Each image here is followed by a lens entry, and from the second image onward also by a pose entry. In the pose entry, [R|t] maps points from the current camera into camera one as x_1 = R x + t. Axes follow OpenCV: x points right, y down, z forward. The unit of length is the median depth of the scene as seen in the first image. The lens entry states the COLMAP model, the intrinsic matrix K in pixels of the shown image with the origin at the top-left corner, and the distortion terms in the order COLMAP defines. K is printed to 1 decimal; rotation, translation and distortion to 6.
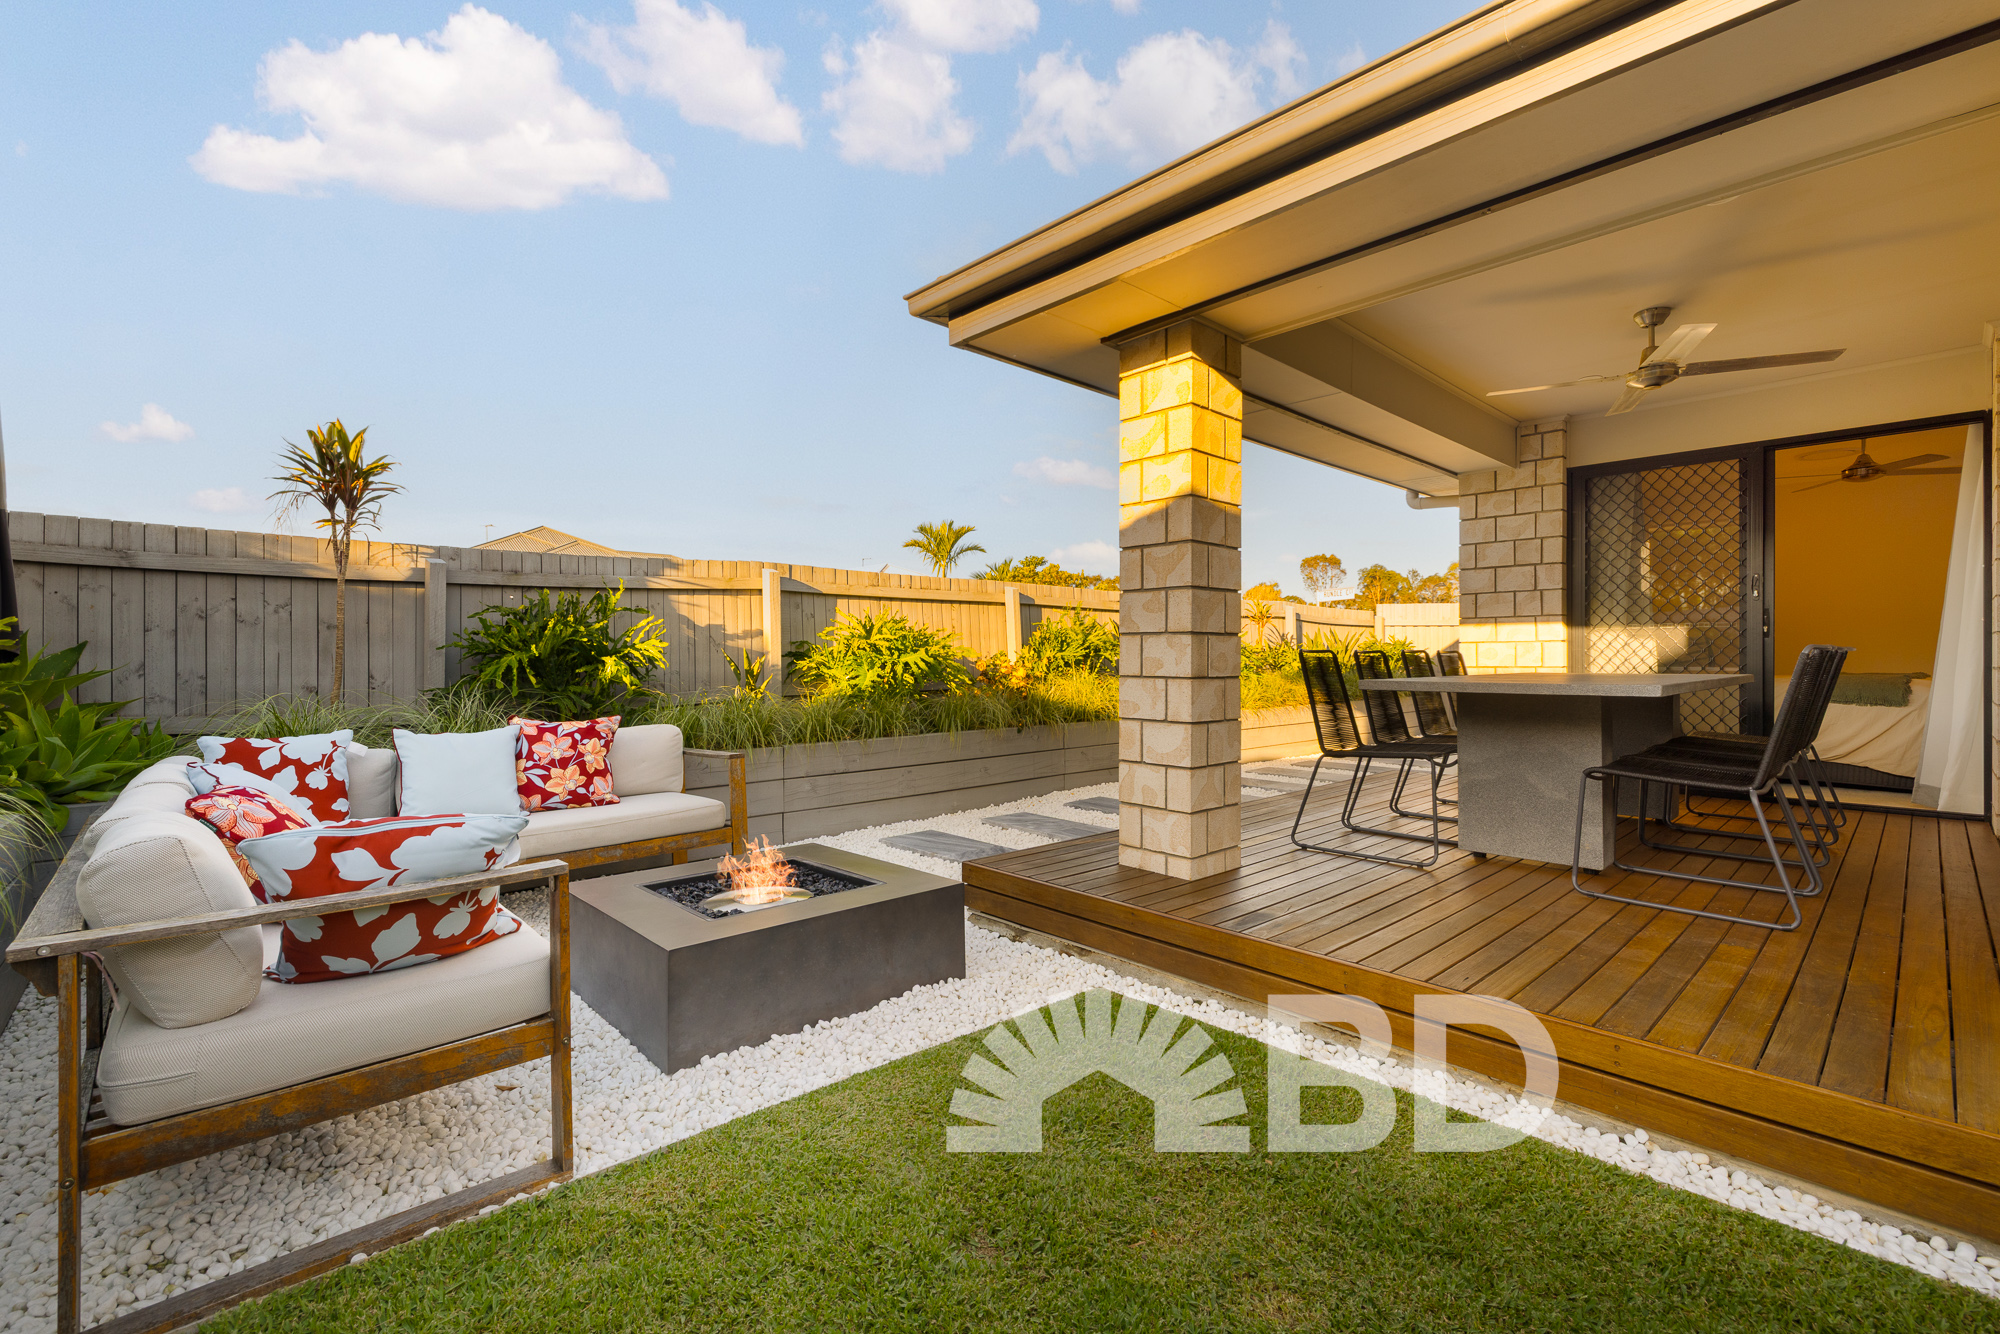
lens RADIAL K [[855.7, 0, 1000.7], [0, 855.7, 659.2], [0, 0, 1]] dist [0.001099, 0.000182]
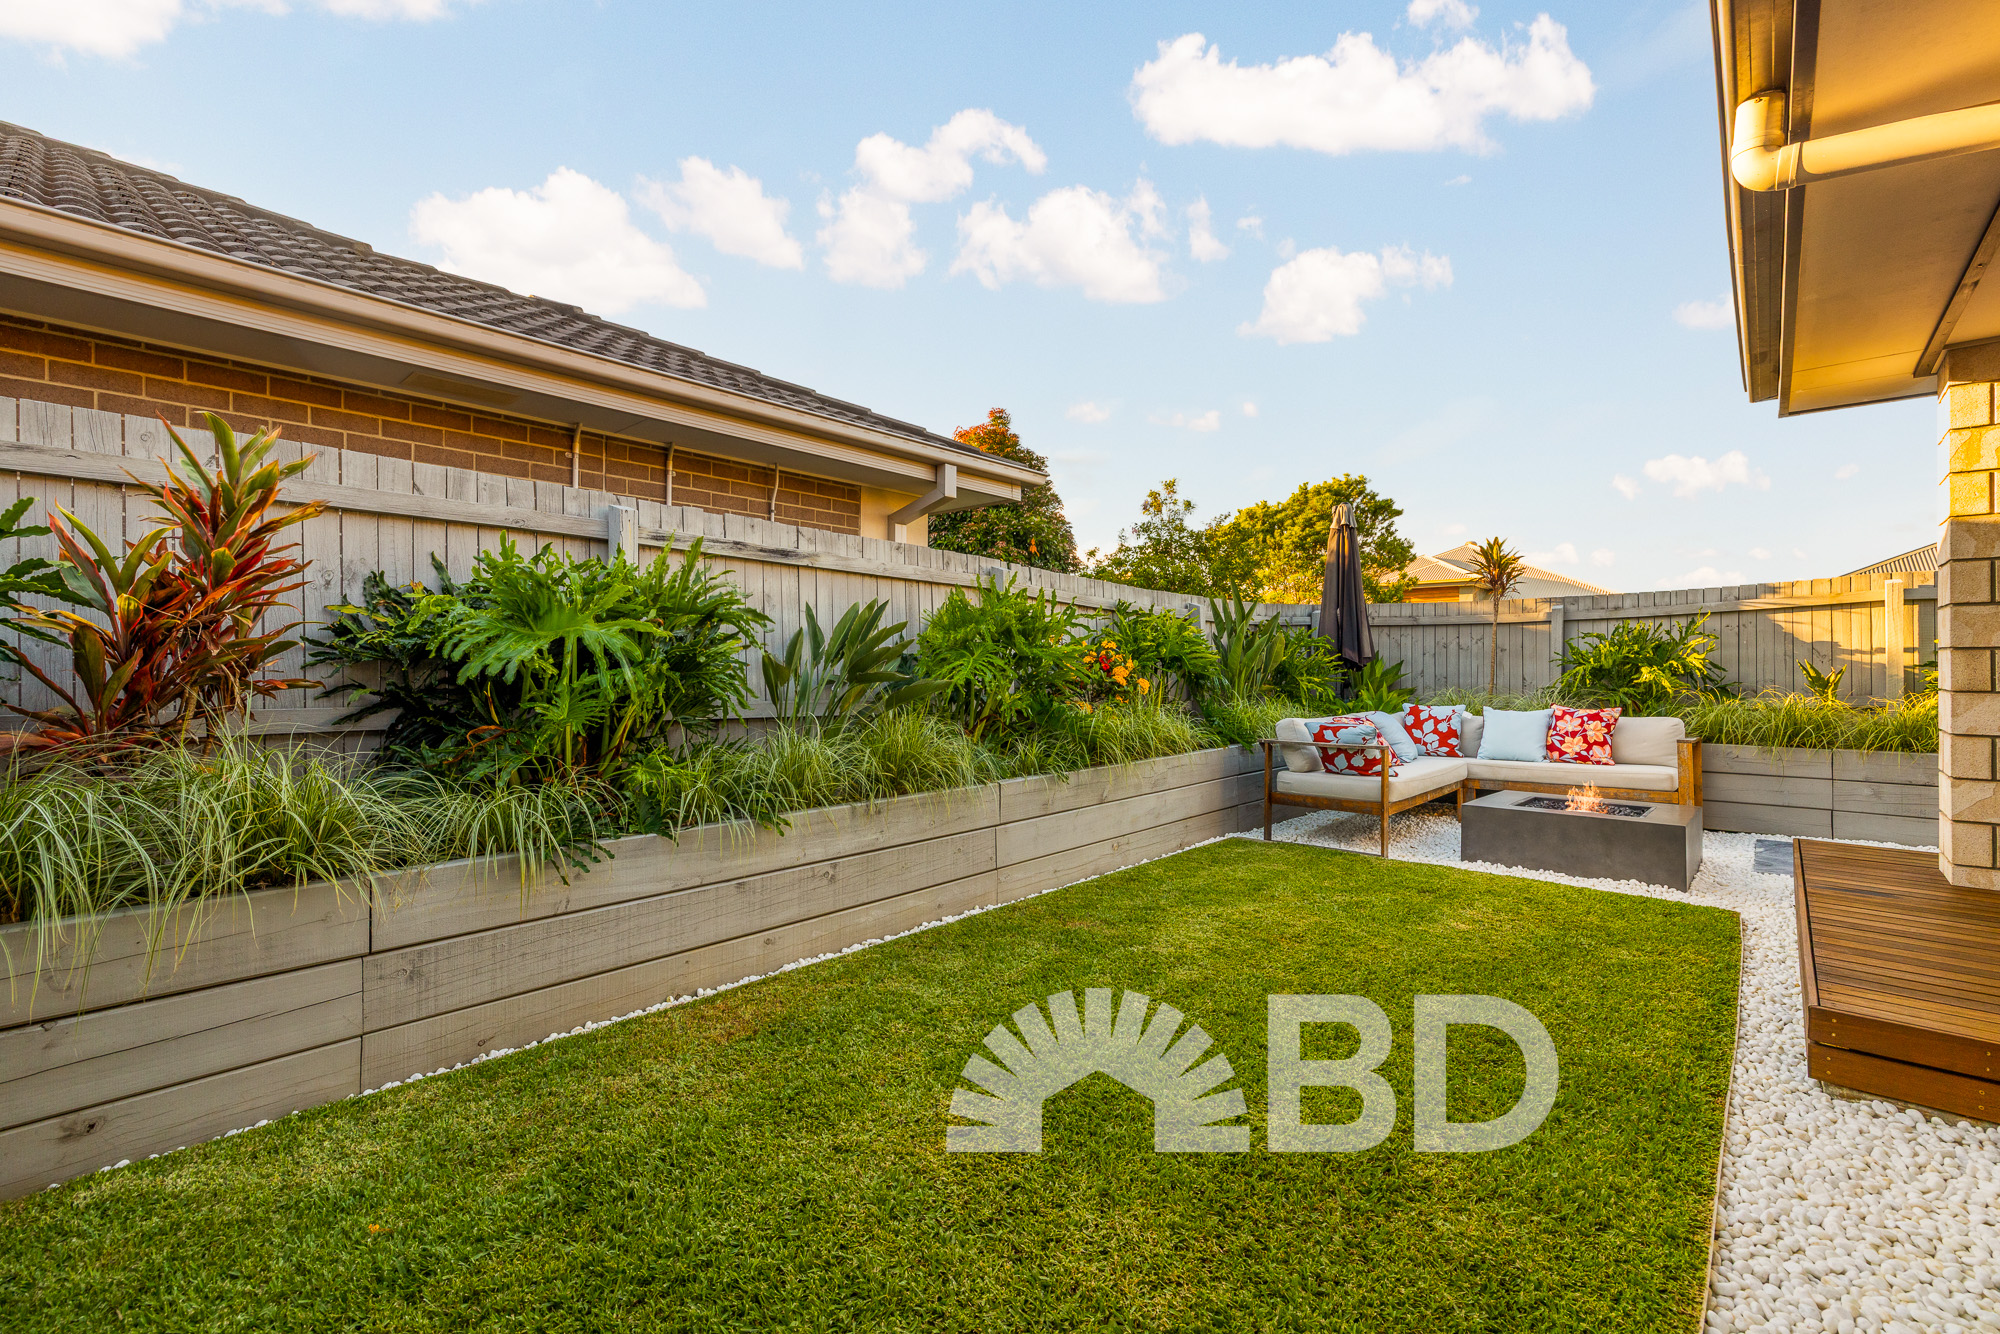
lens RADIAL K [[855.7, 0, 999.6], [0, 855.7, 666.5], [0, 0, 1]] dist [0.001099, 0.000182]
pose [[0.096843, 0.001386, -0.995299, 0.959515], [-0.001852, 0.999998, 0.001212, -0.005006], [0.995298, 0.001726, 0.096846, -0.217040]]
